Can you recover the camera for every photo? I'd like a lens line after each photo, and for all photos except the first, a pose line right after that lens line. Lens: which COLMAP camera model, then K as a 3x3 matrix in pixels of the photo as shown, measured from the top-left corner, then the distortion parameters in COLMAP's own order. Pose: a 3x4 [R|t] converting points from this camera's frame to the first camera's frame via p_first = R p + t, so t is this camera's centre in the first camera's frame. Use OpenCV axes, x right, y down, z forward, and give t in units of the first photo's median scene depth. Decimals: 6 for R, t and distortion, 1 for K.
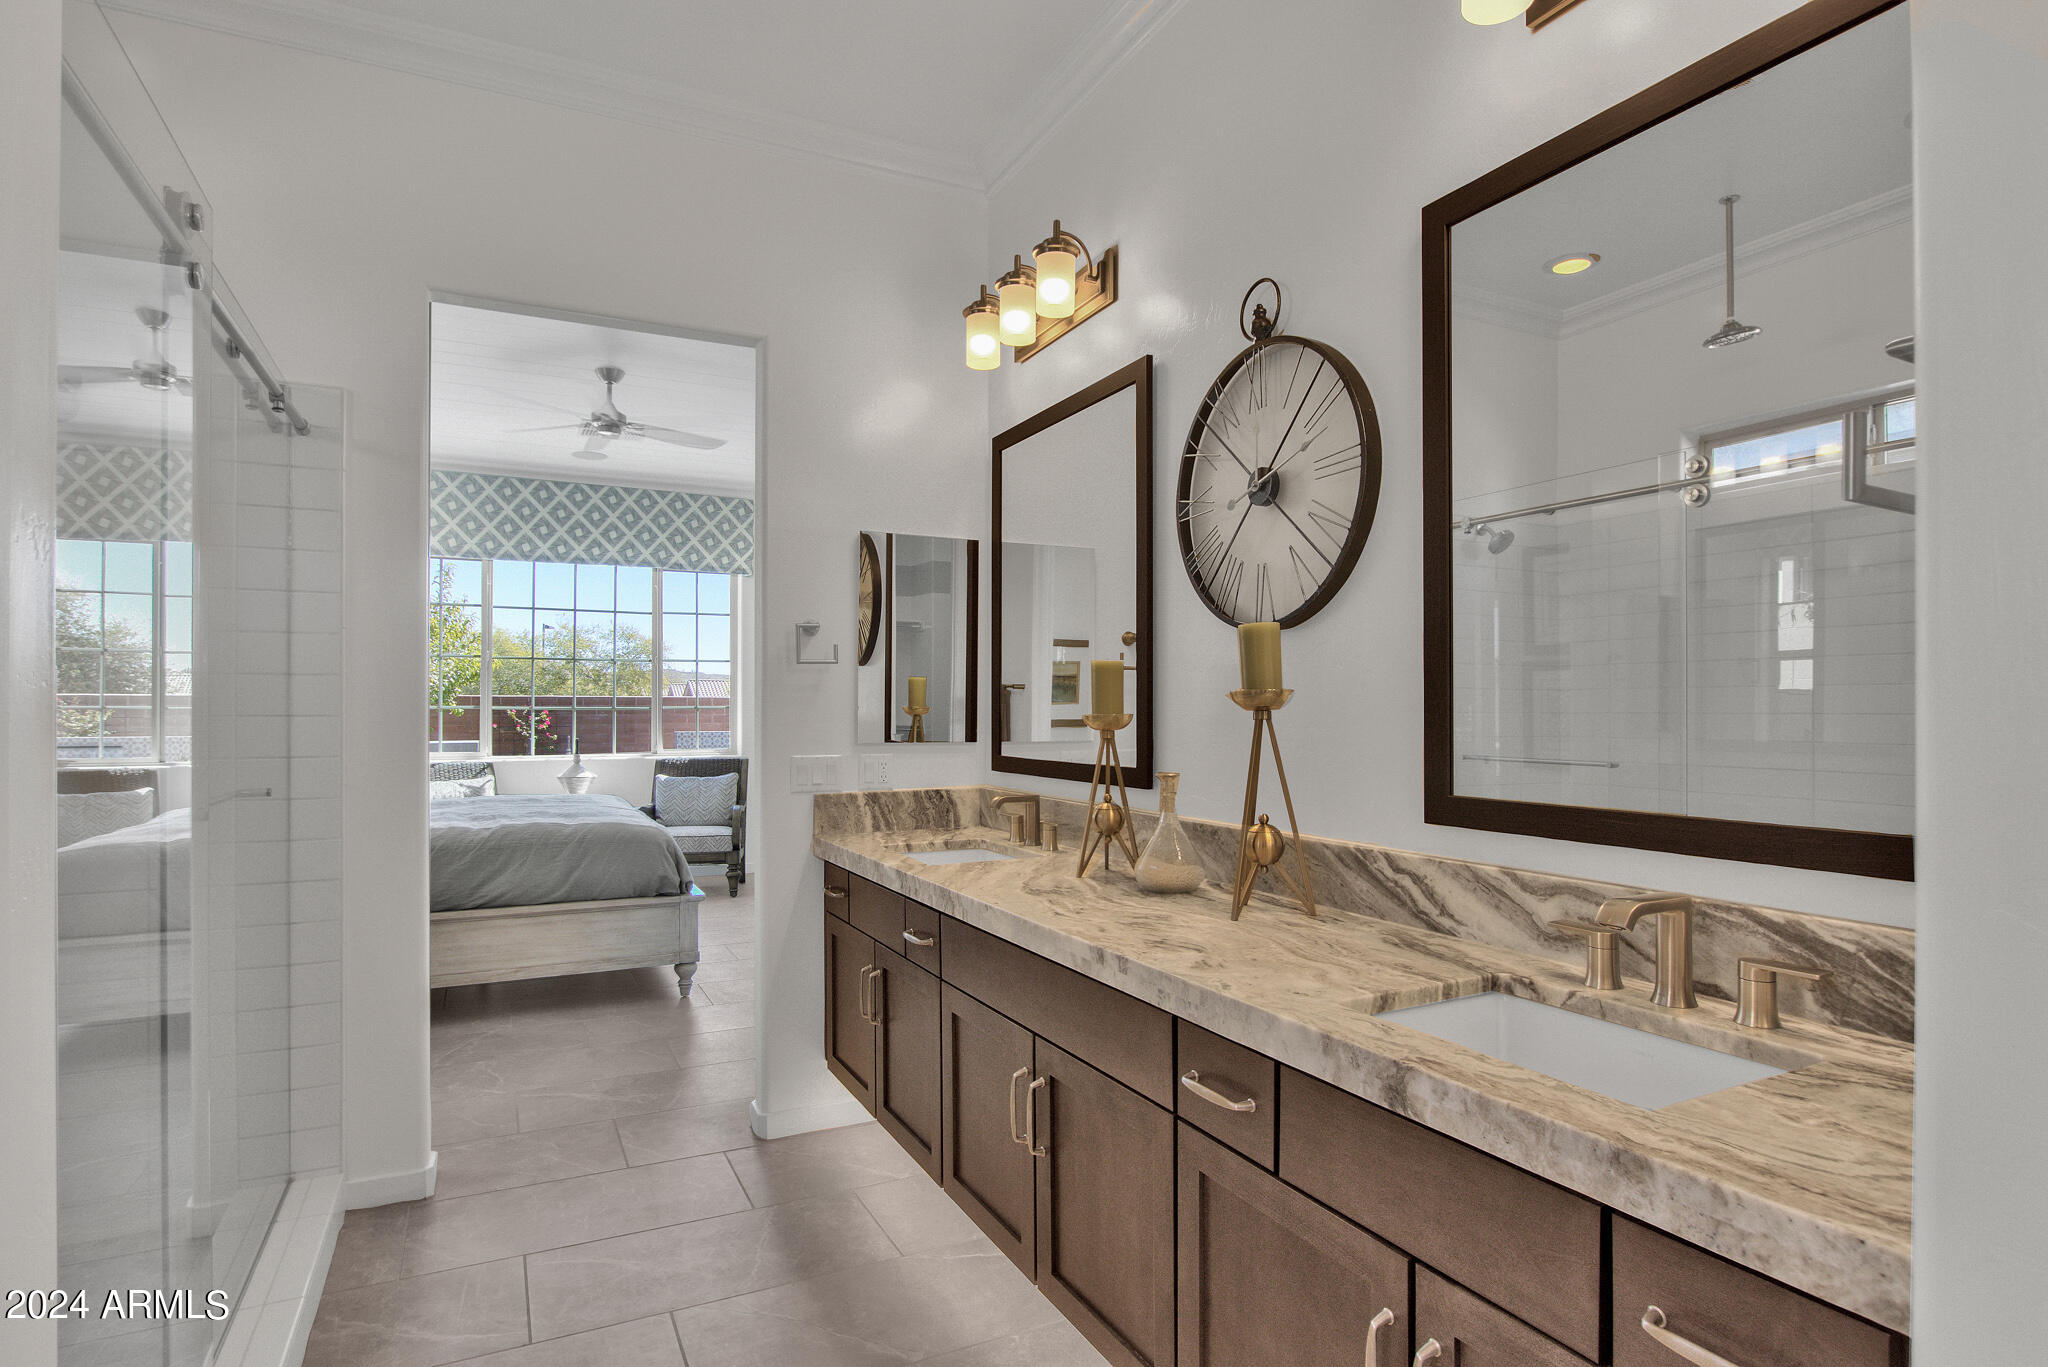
lens RADIAL K [[1085.8, 0, 1022.6], [0, 1085.8, 709.2], [0, 0, 1]] dist [-0.000312, 0.000072]
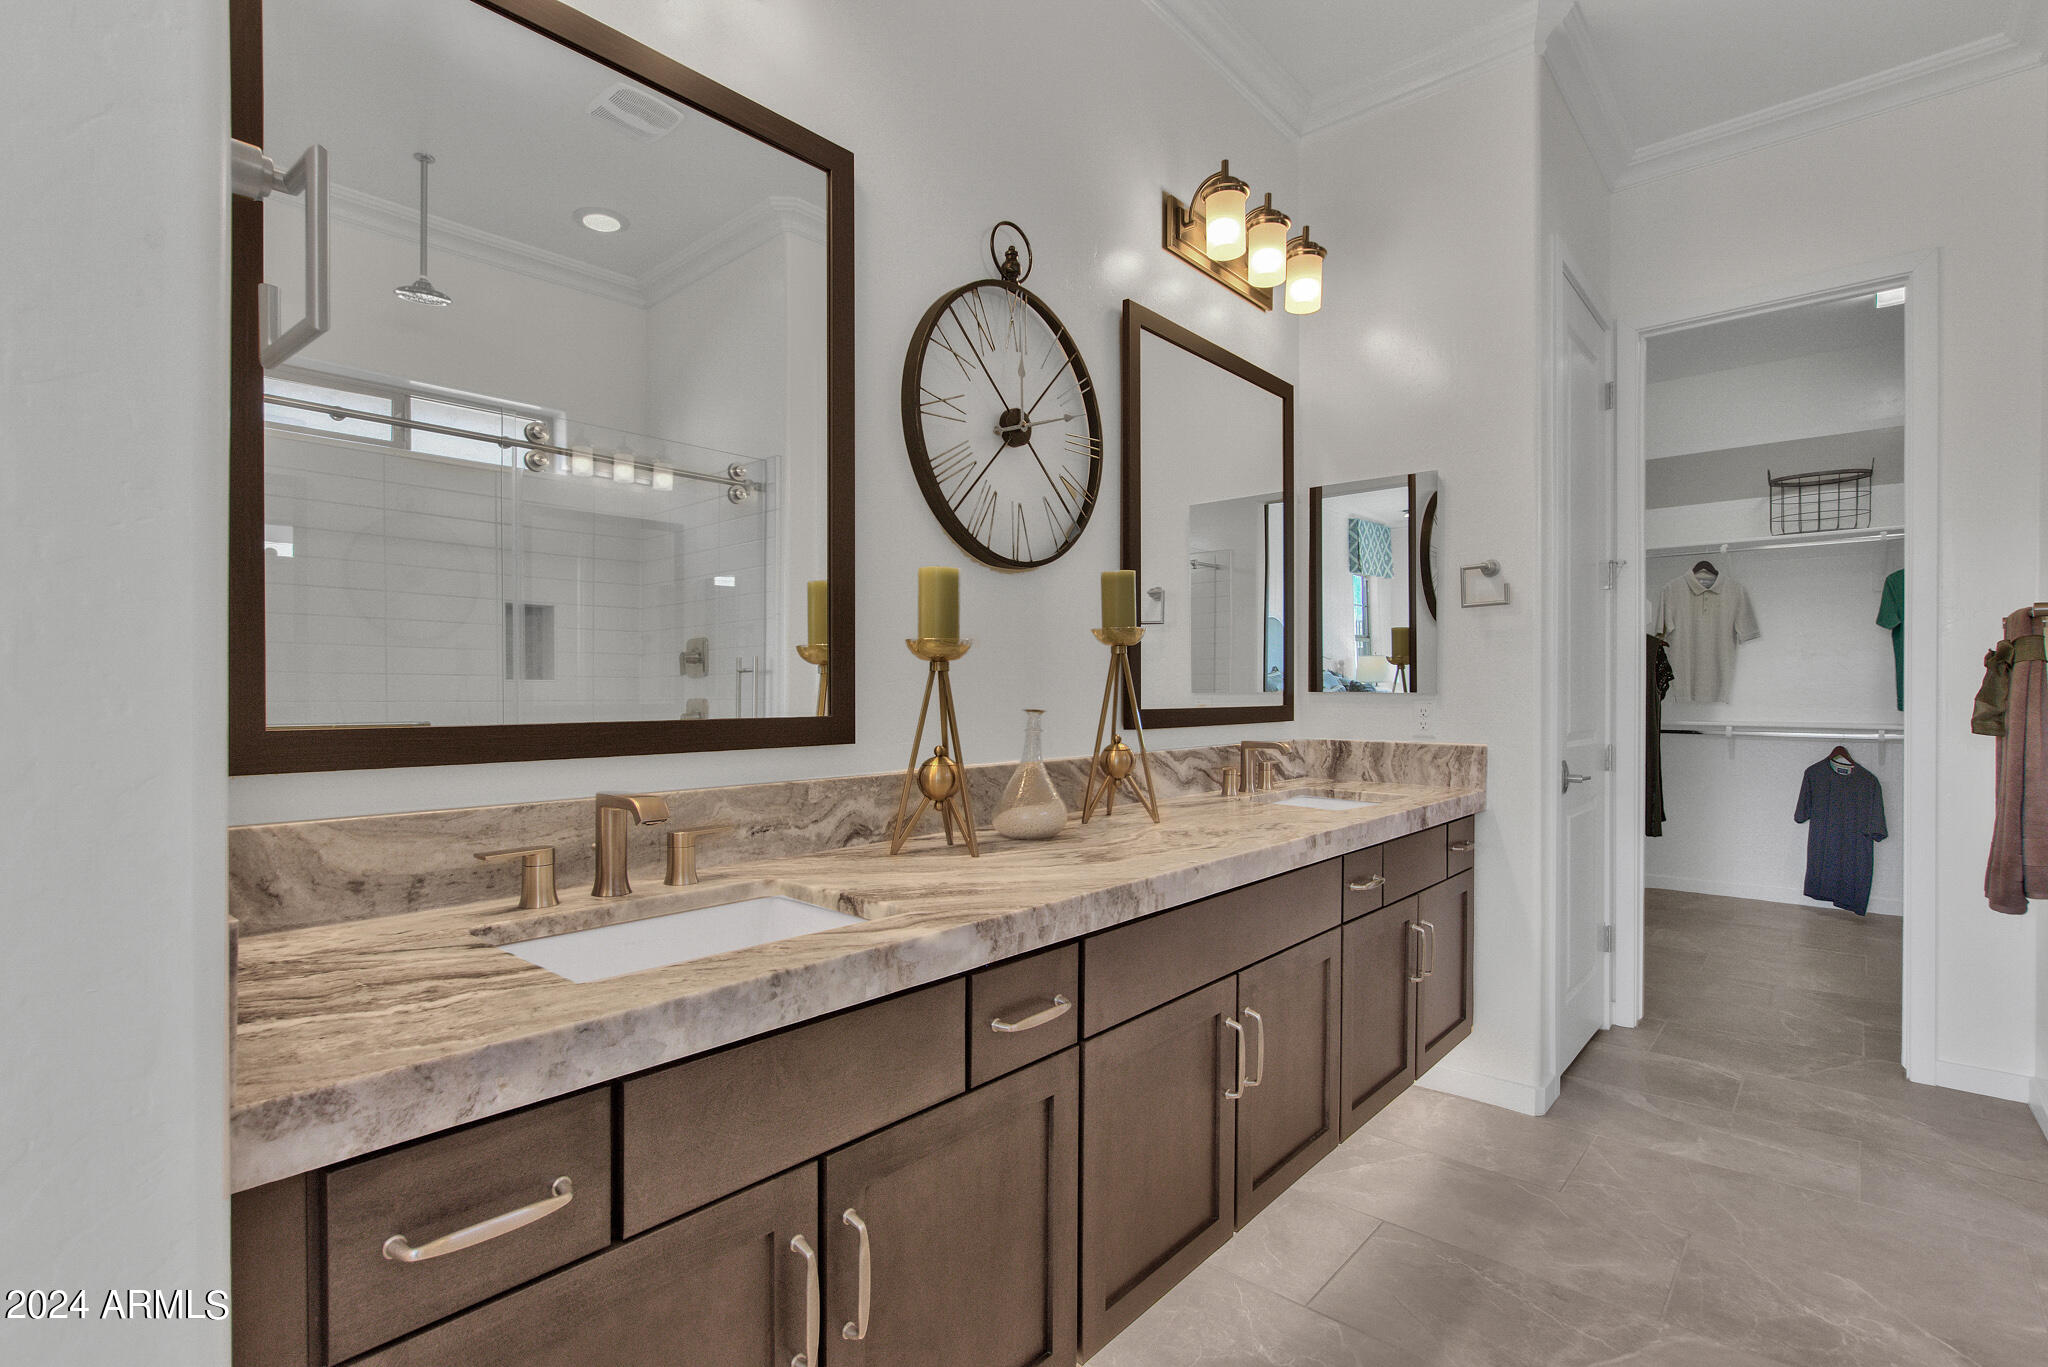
lens RADIAL K [[964.4, 0, 1018.7], [0, 964.4, 694.6], [0, 0, 1]] dist [-0.014777, -0.000066]
pose [[-0.375863, -0.001885, 0.926673, -0.671720], [-0.000287, 0.999998, 0.001917, 0.050105], [-0.926675, 0.000454, -0.375863, 1.443505]]
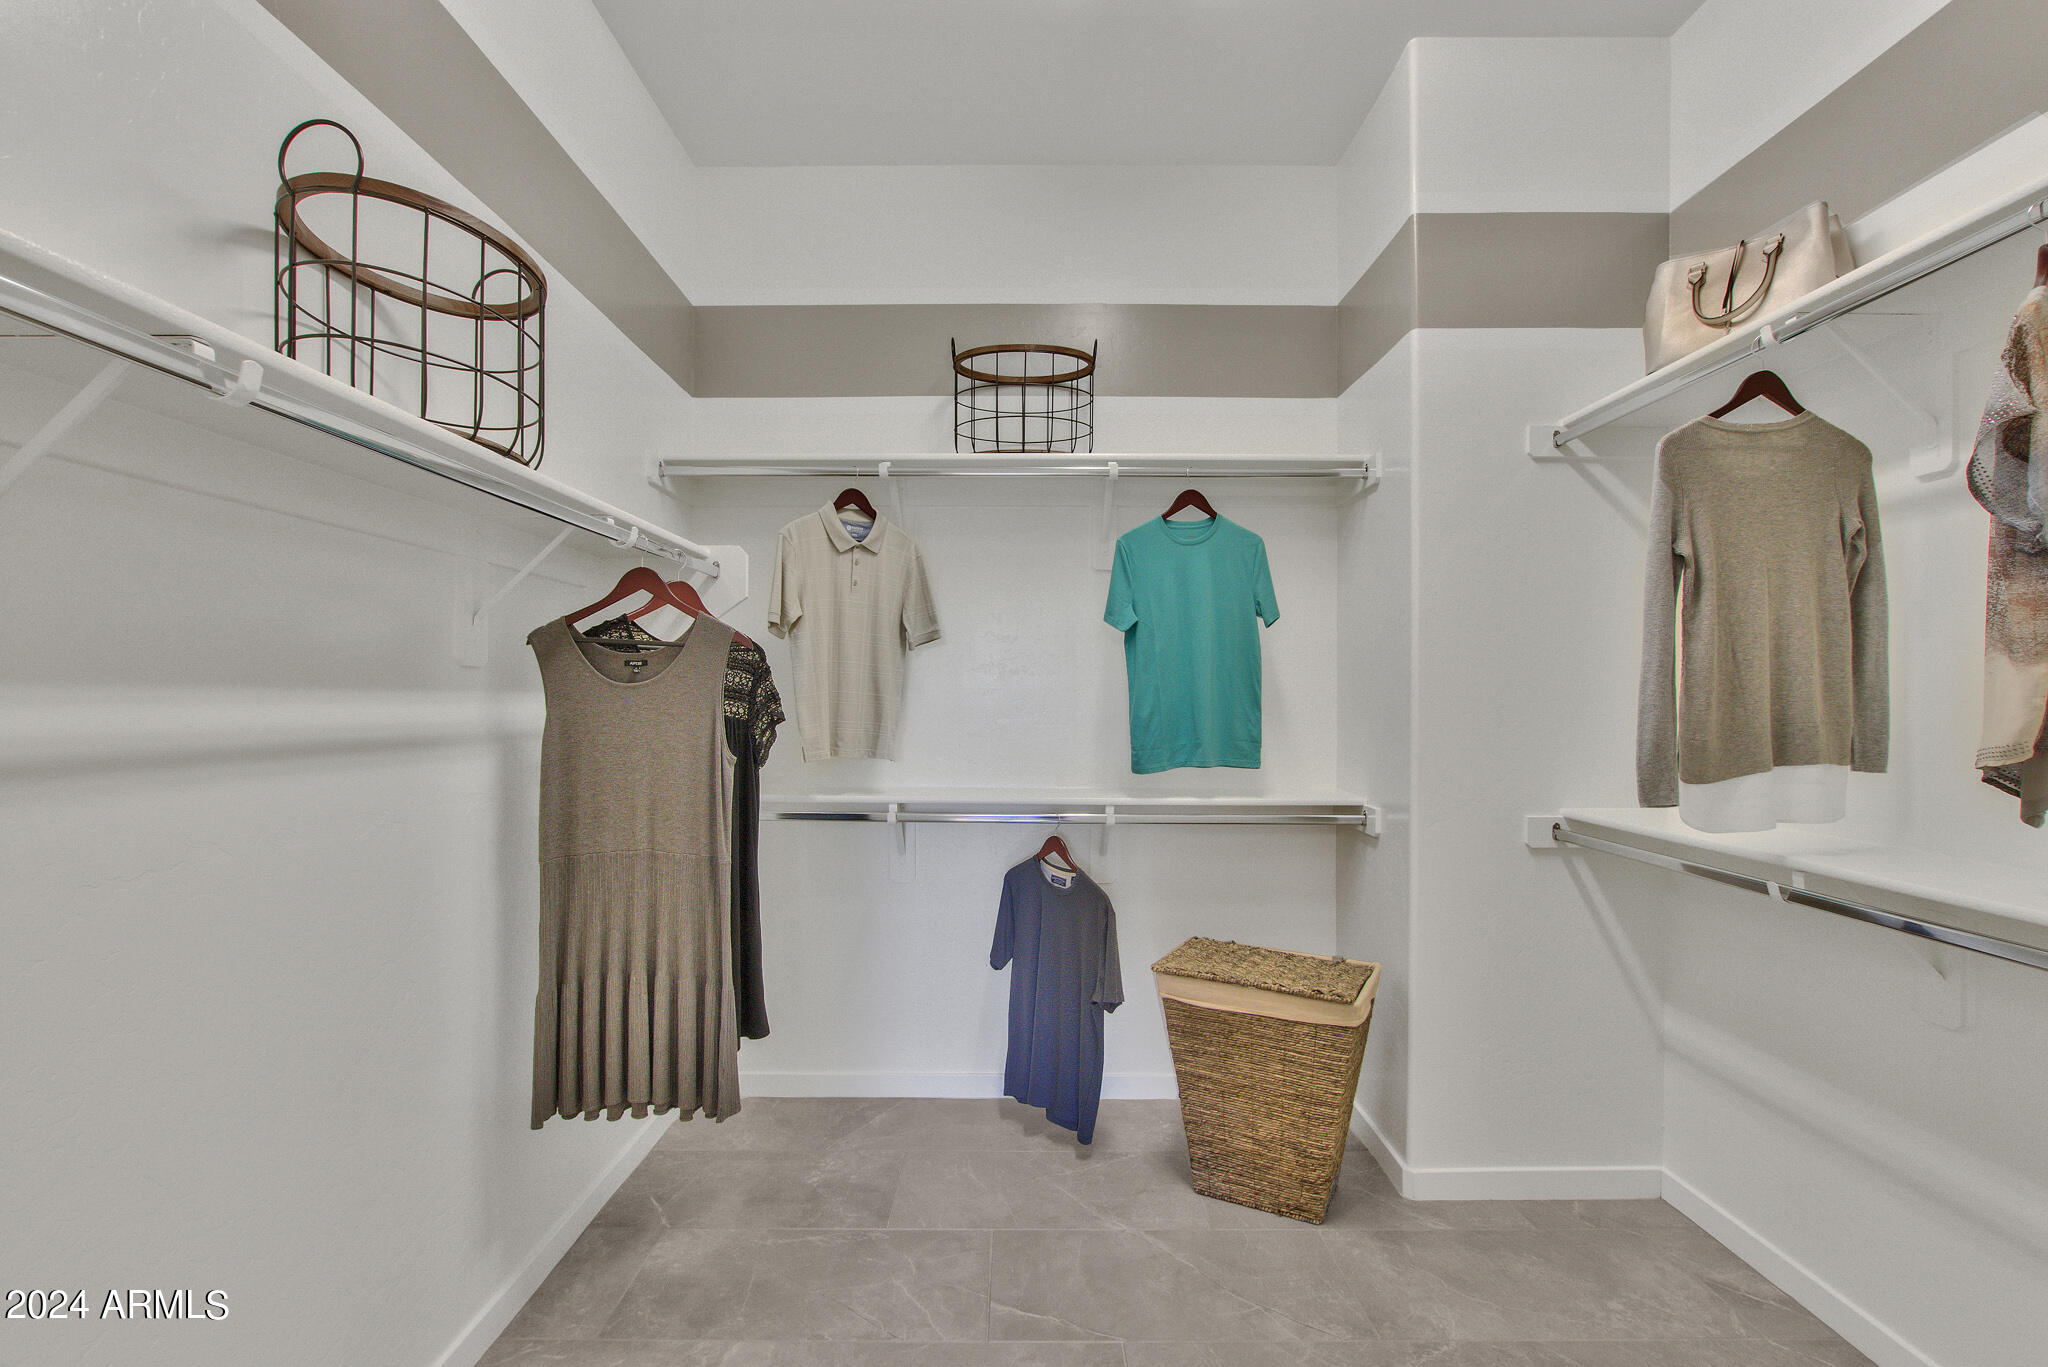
lens RADIAL K [[964.4, 0, 1018.7], [0, 964.4, 694.6], [0, 0, 1]] dist [-0.014777, -0.000066]
pose [[-0.895472, 0.003738, 0.445102, -0.471176], [0.000159, 0.999967, -0.008077, 0.037439], [-0.445118, -0.007163, -0.895443, 1.087139]]
